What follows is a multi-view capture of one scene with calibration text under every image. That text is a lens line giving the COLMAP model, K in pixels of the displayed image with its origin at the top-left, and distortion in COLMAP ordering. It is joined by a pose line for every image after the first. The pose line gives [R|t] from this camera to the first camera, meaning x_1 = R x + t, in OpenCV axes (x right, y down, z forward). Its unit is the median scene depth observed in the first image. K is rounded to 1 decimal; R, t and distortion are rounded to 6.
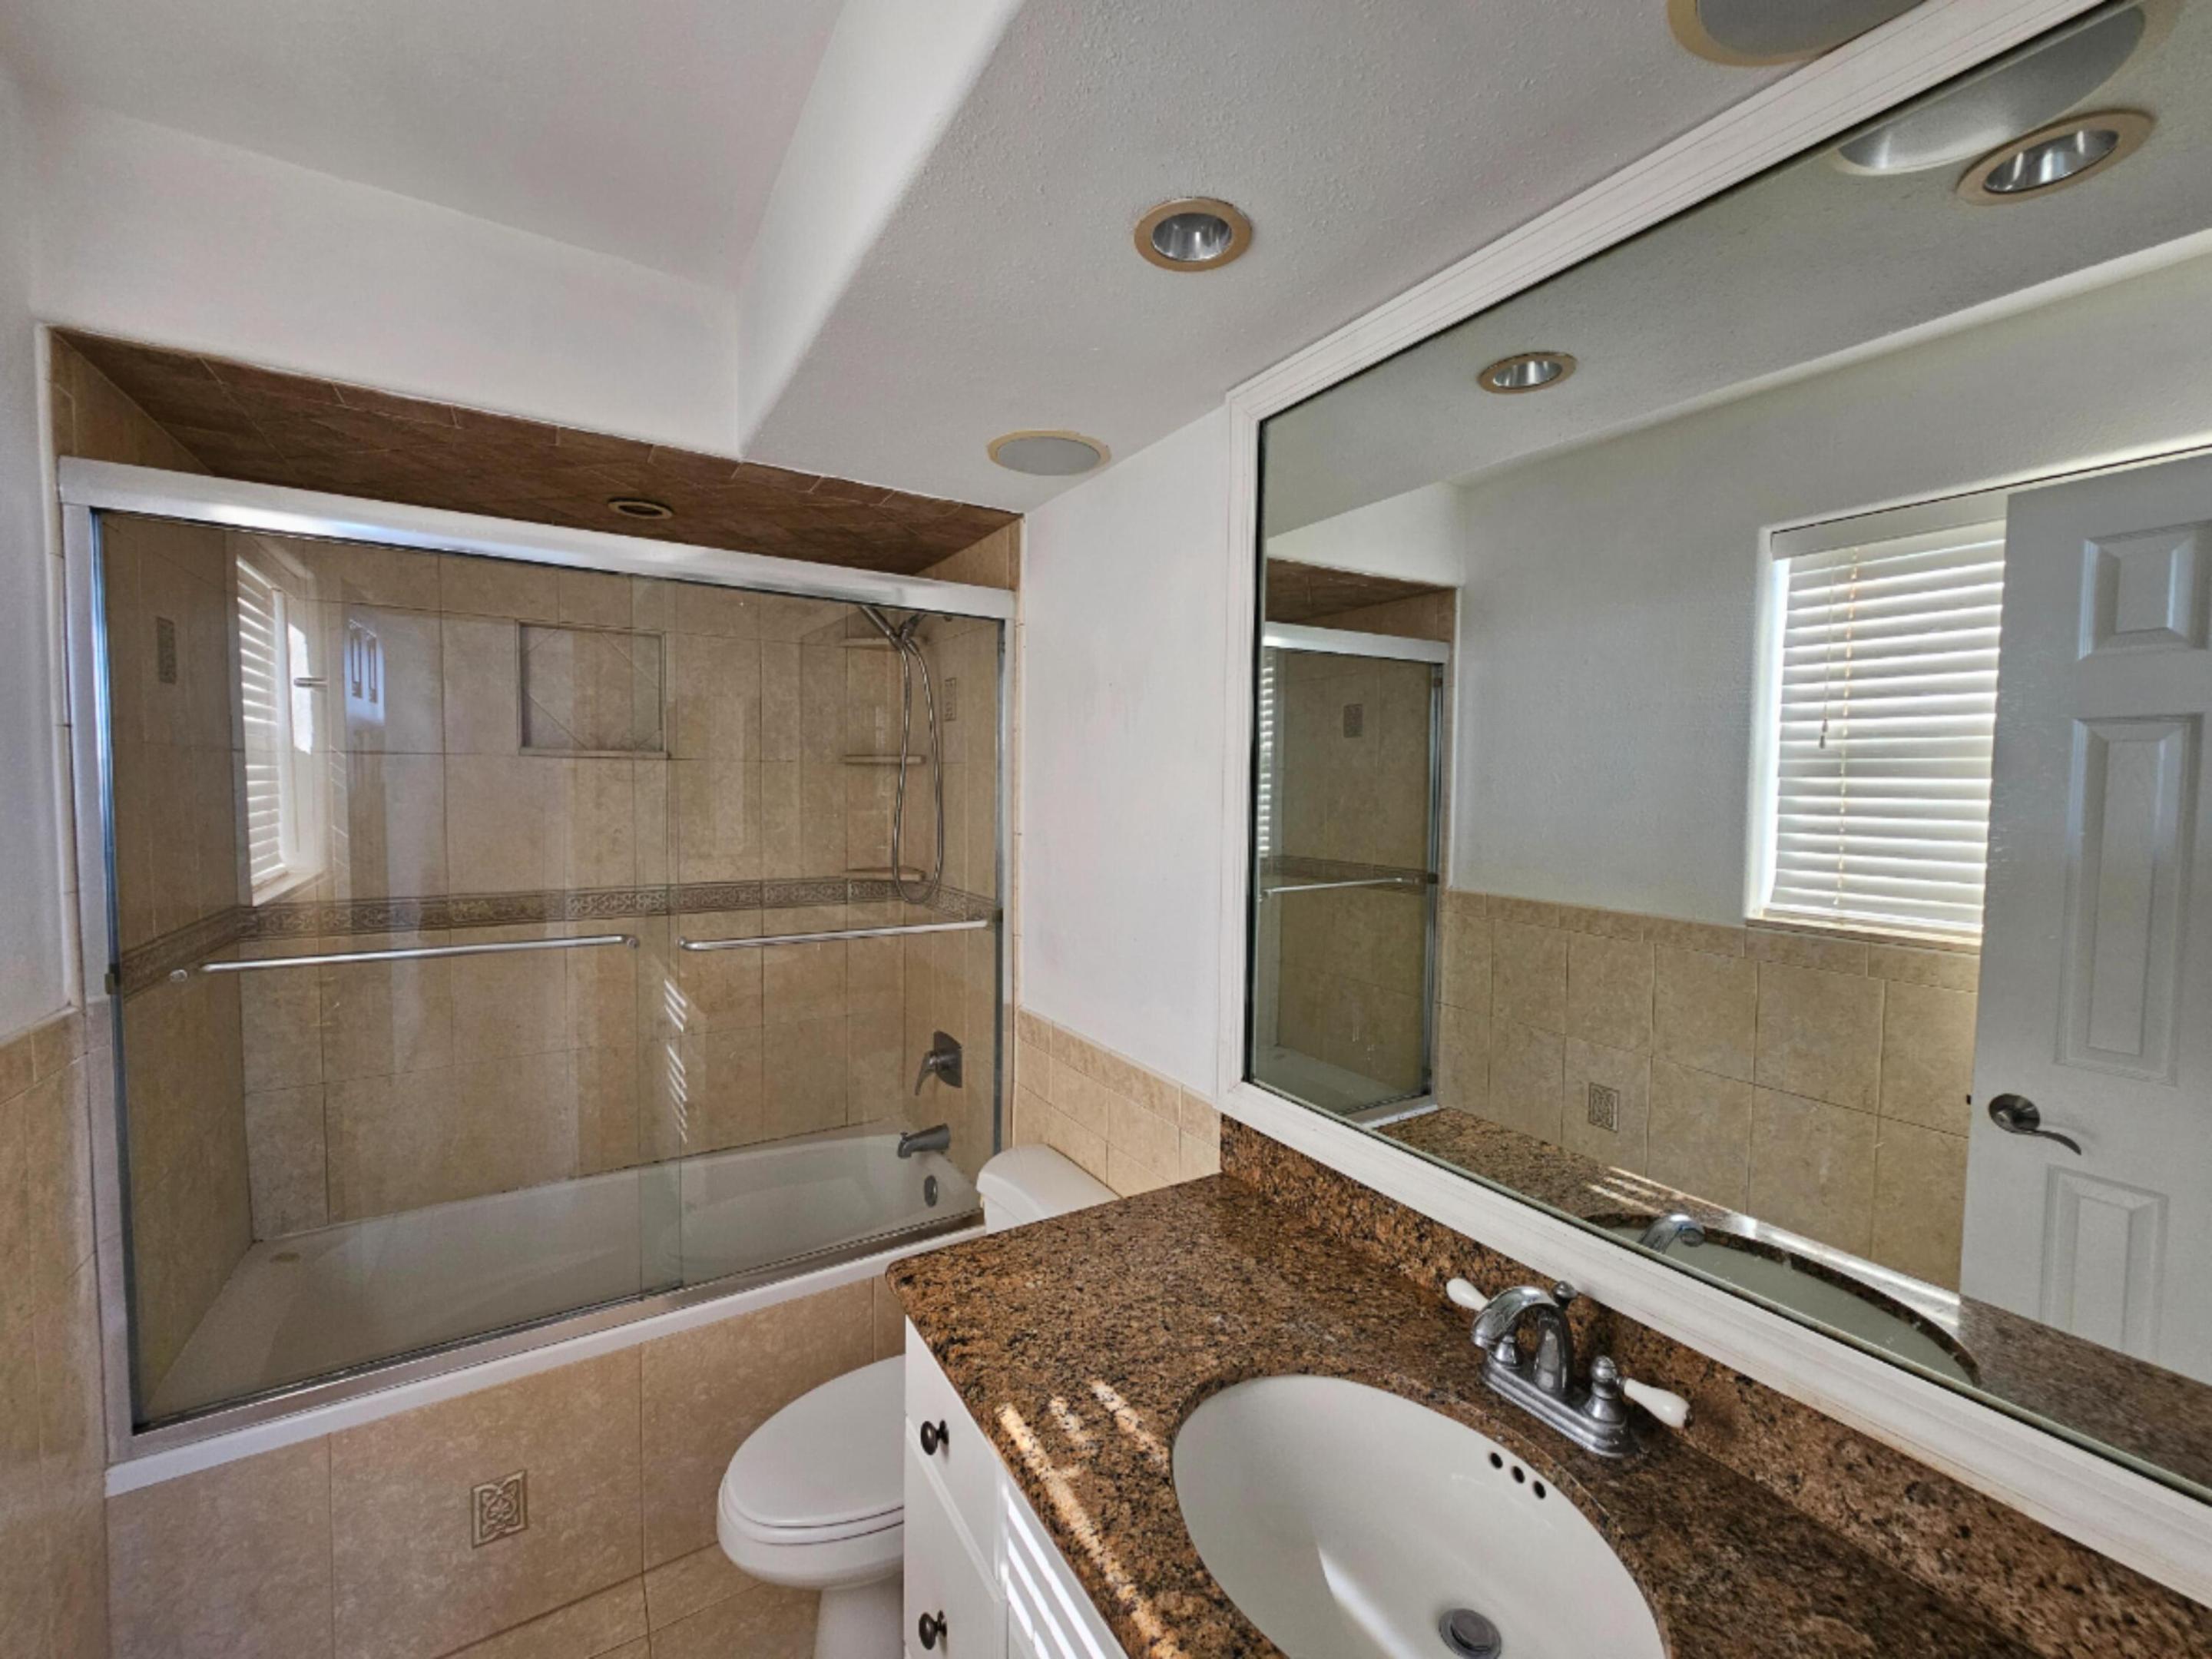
lens RADIAL K [[895.8, 0, 1105.2], [0, 895.8, 827.9], [0, 0, 1]] dist [-0.003751, 0.001701]
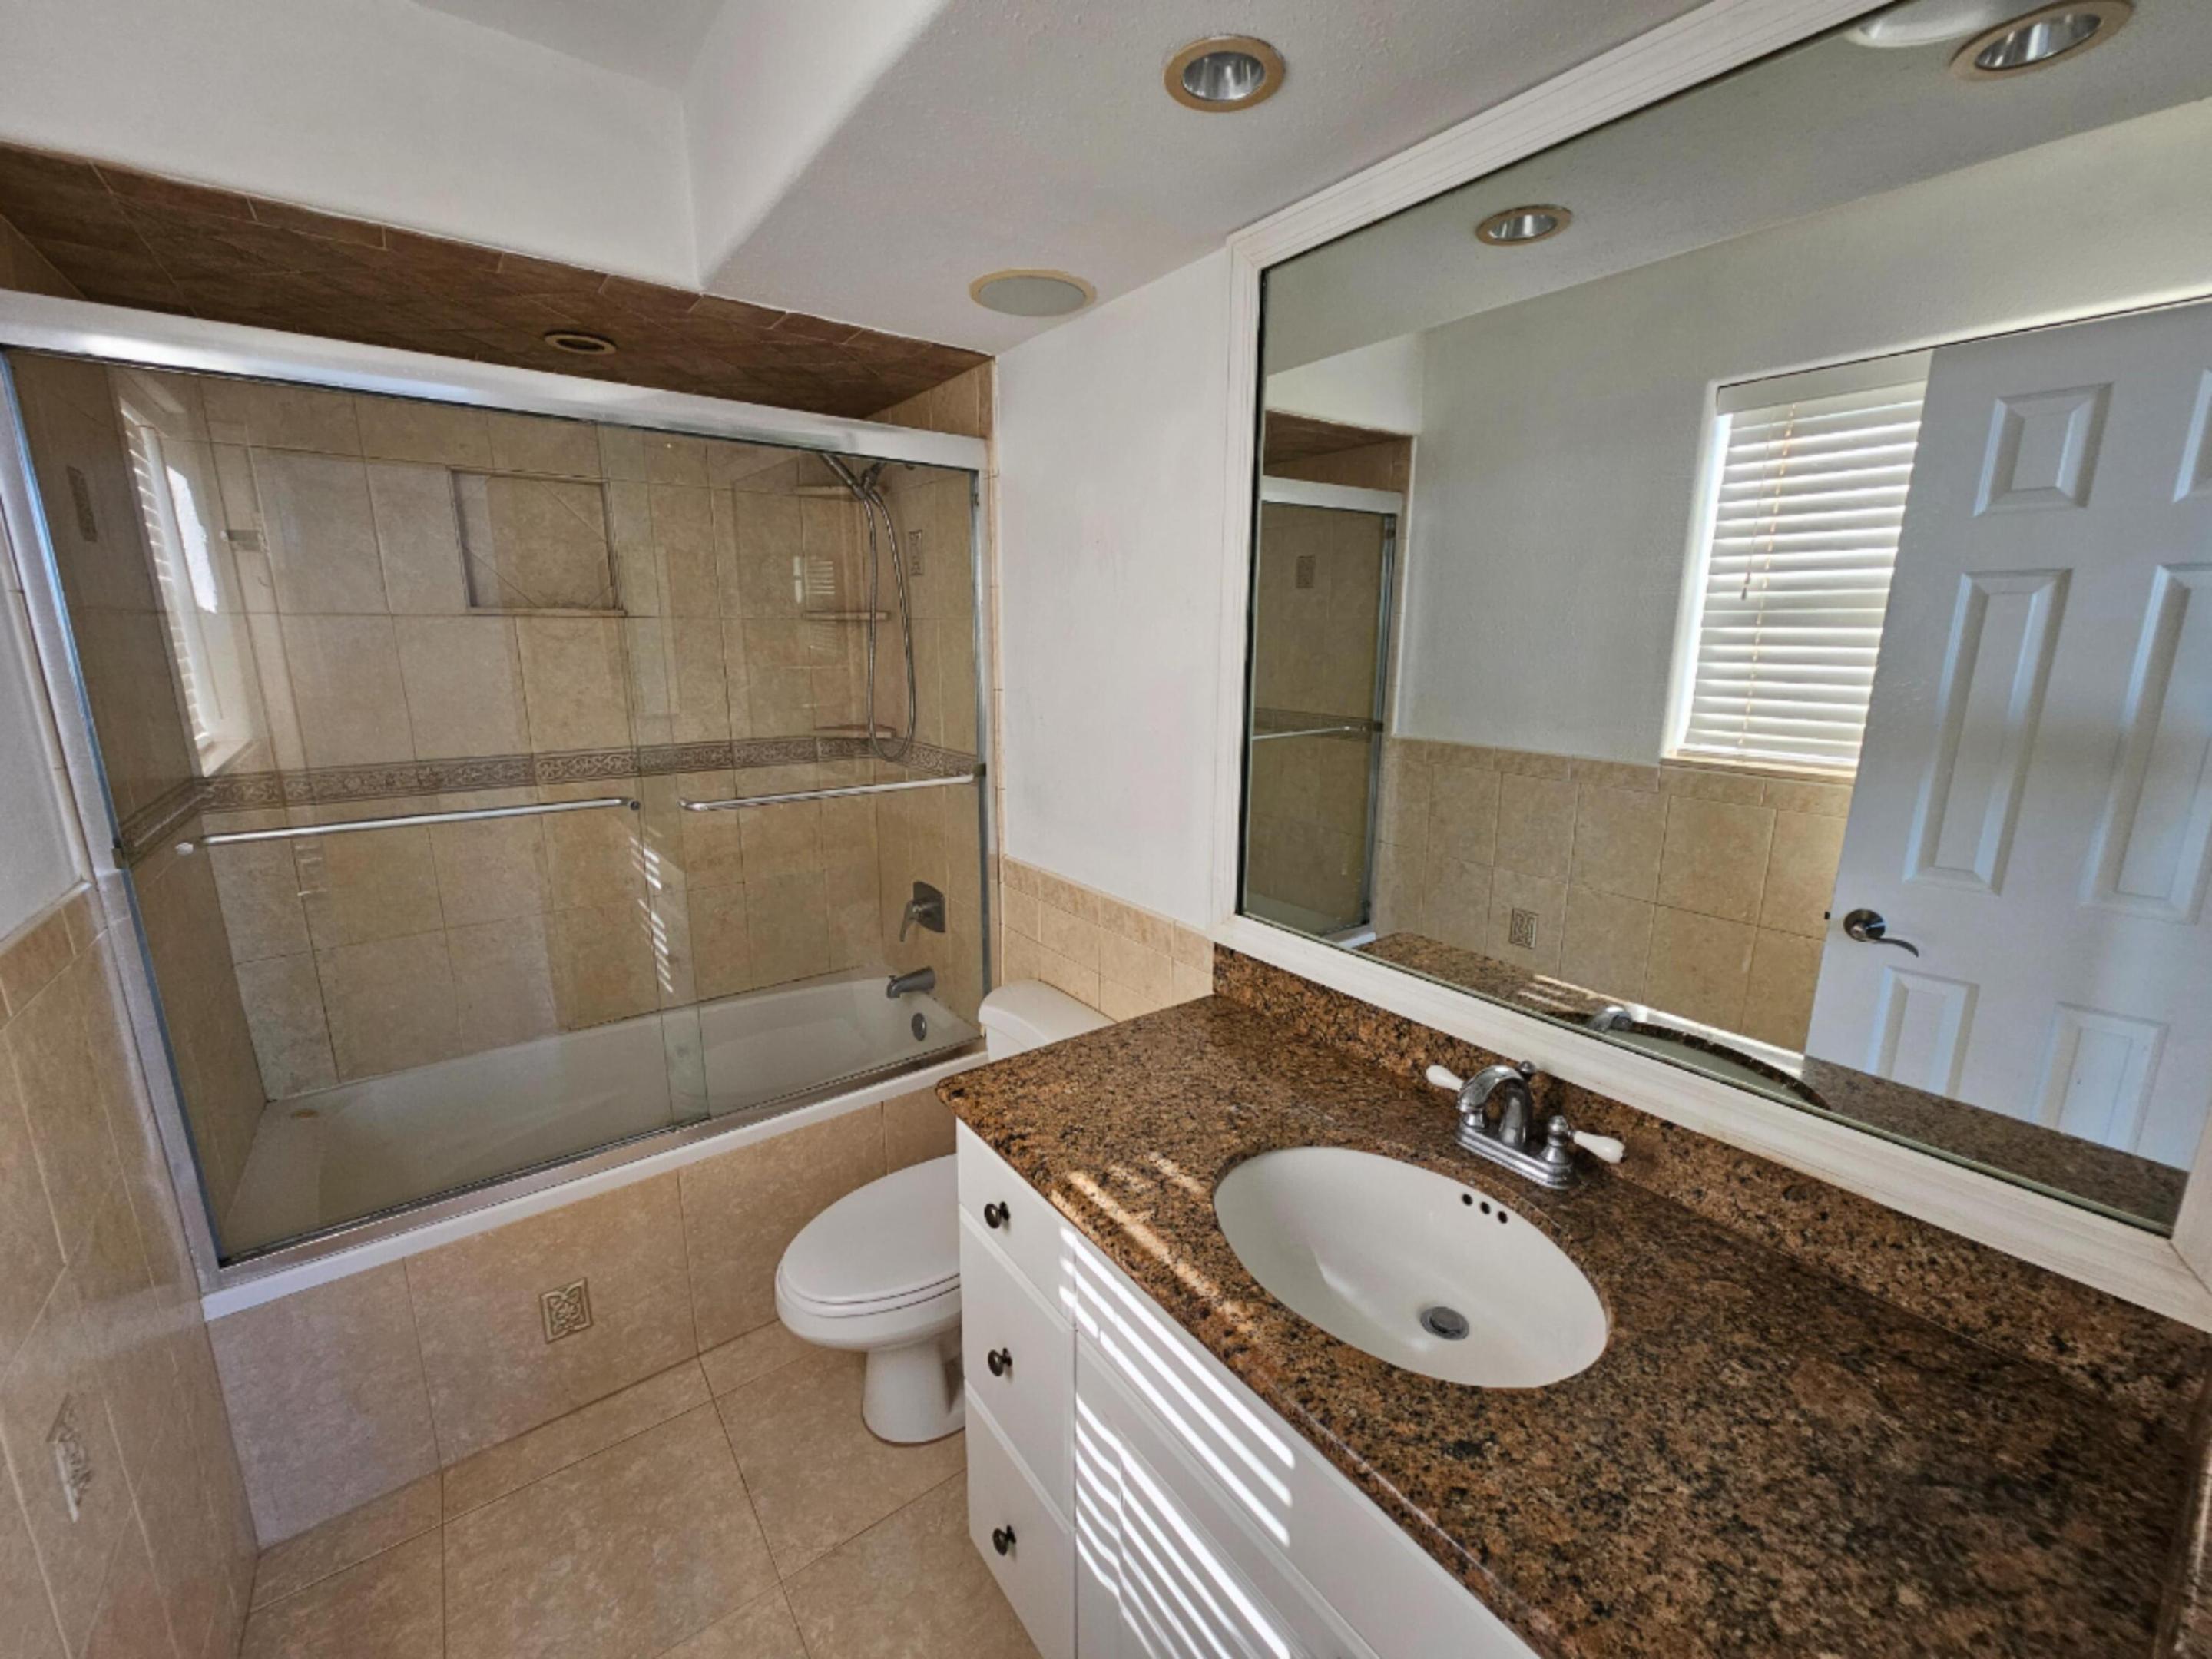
lens RADIAL K [[895.8, 0, 1098.0], [0, 895.8, 826.8], [0, 0, 1]] dist [-0.003751, 0.001701]
pose [[0.996250, -0.027001, 0.082205, -0.091659], [0.013151, 0.986277, 0.164574, -0.008268], [-0.085521, -0.162876, 0.982933, -0.053451]]
